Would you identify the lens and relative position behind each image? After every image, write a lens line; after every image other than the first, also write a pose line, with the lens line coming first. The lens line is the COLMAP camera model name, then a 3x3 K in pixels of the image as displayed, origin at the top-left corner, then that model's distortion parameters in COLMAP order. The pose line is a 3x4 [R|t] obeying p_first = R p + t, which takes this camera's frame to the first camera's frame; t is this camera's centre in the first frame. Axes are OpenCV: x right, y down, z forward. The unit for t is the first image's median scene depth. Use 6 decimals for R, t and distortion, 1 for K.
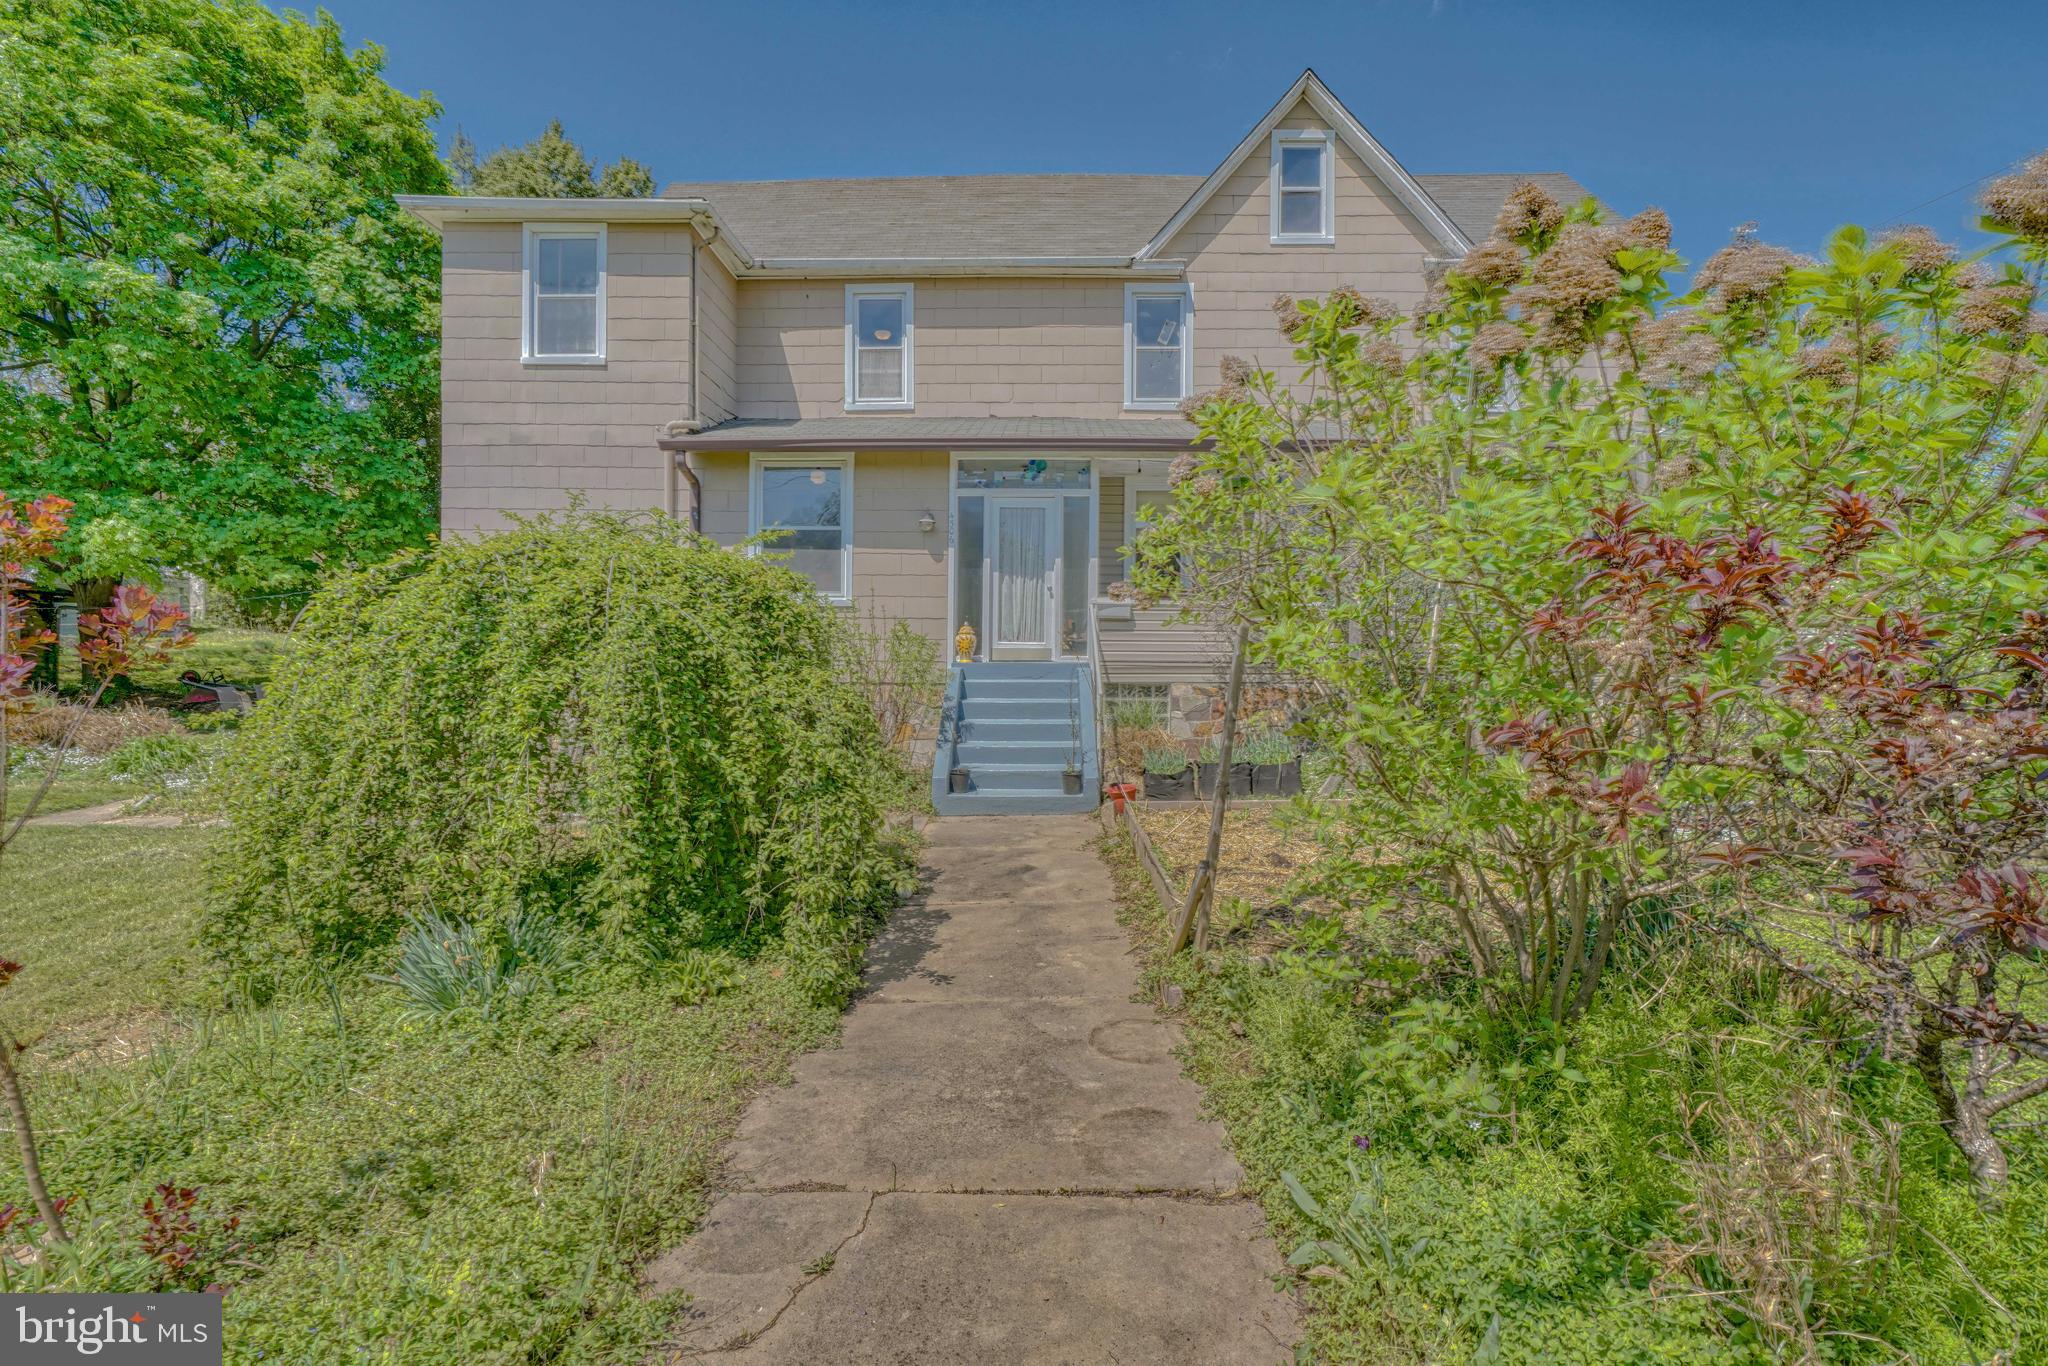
lens RADIAL K [[911.7, 0, 1011.3], [0, 911.7, 686.4], [0, 0, 1]] dist [-0.003940, 0.001562]
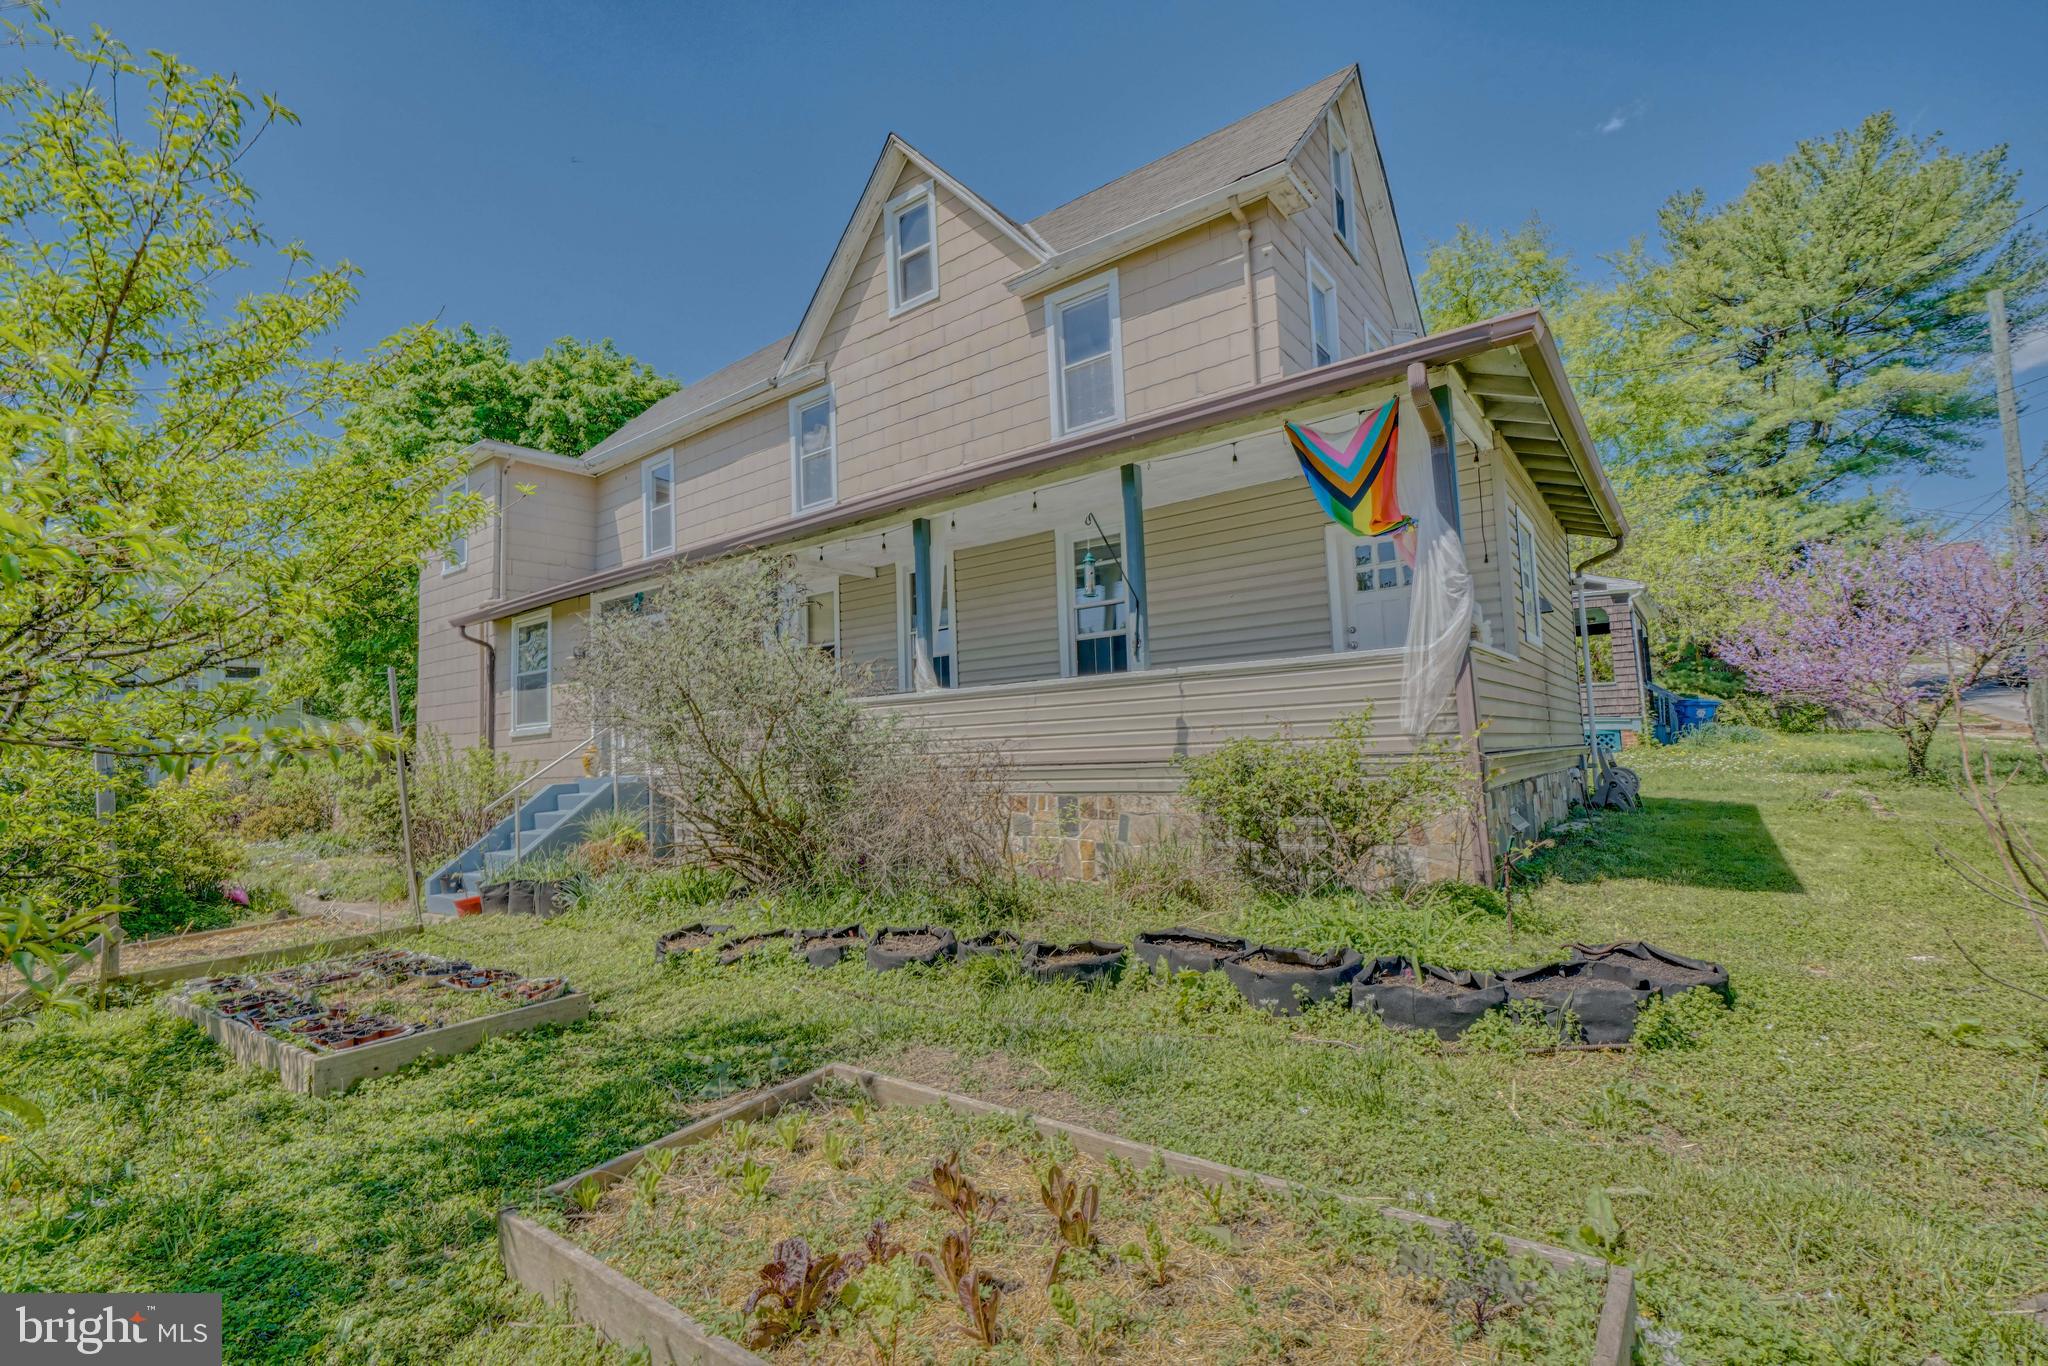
lens RADIAL K [[911.7, 0, 1011.3], [0, 911.7, 686.4], [0, 0, 1]] dist [-0.003940, 0.001562]
pose [[0.801169, -0.077639, -0.593381, 0.914289], [0.026860, 0.995214, -0.093951, -0.016932], [0.597836, 0.059332, 0.799420, 0.345708]]
